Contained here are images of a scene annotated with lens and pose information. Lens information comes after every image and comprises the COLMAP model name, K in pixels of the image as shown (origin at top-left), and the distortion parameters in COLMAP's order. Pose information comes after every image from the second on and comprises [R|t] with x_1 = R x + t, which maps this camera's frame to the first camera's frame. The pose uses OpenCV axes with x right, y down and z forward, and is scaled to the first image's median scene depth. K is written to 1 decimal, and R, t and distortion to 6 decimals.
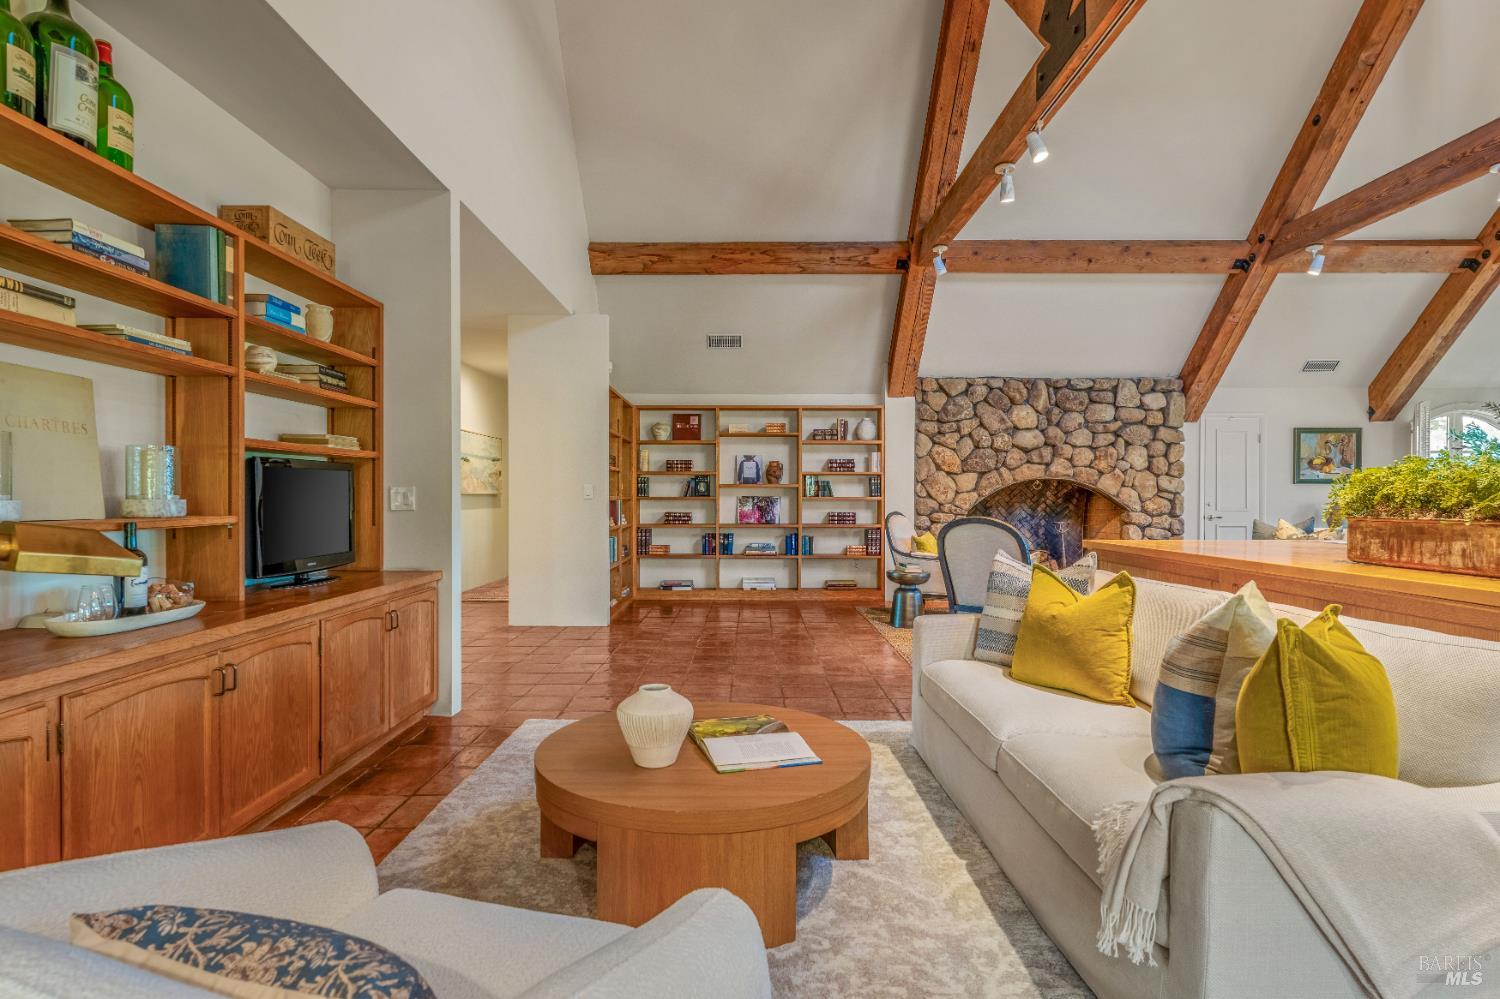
lens RADIAL K [[776.7, 0, 743.7], [0, 776.7, 504.2], [0, 0, 1]] dist [-0.004545, -0.000258]
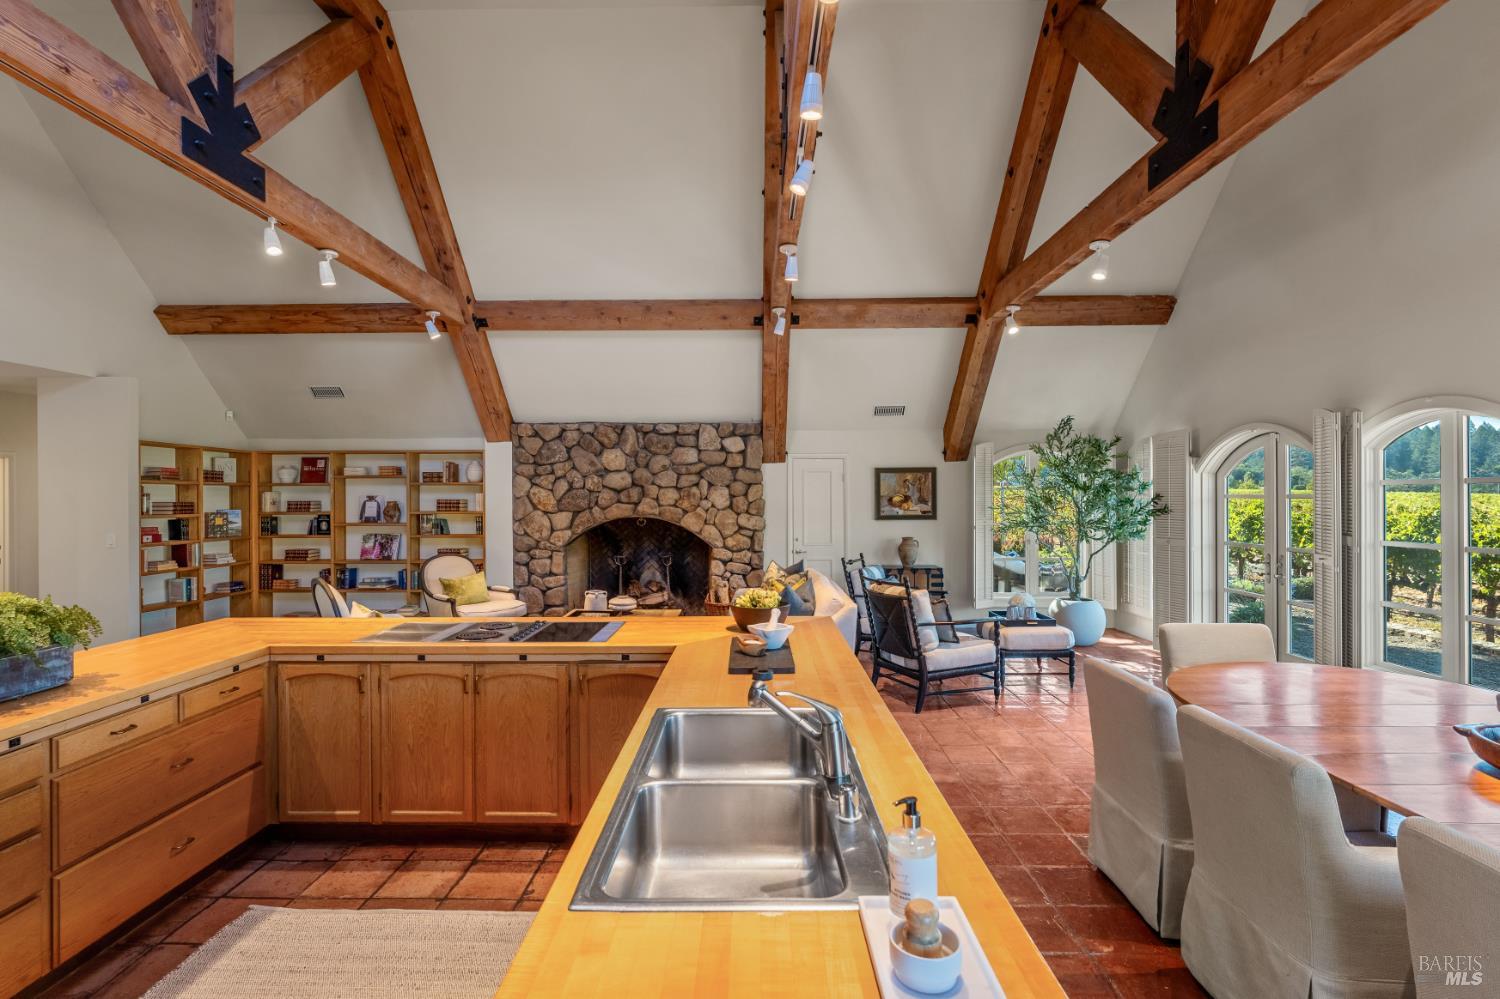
lens RADIAL K [[712.0, 0, 745.2], [0, 712.0, 495.5], [0, 0, 1]] dist [-0.005183, -0.000068]
pose [[0.999984, -0.005342, -0.001607, 0.544786], [0.005318, 0.999885, -0.014207, -0.047902], [0.001683, 0.014198, 0.999898, 0.016080]]
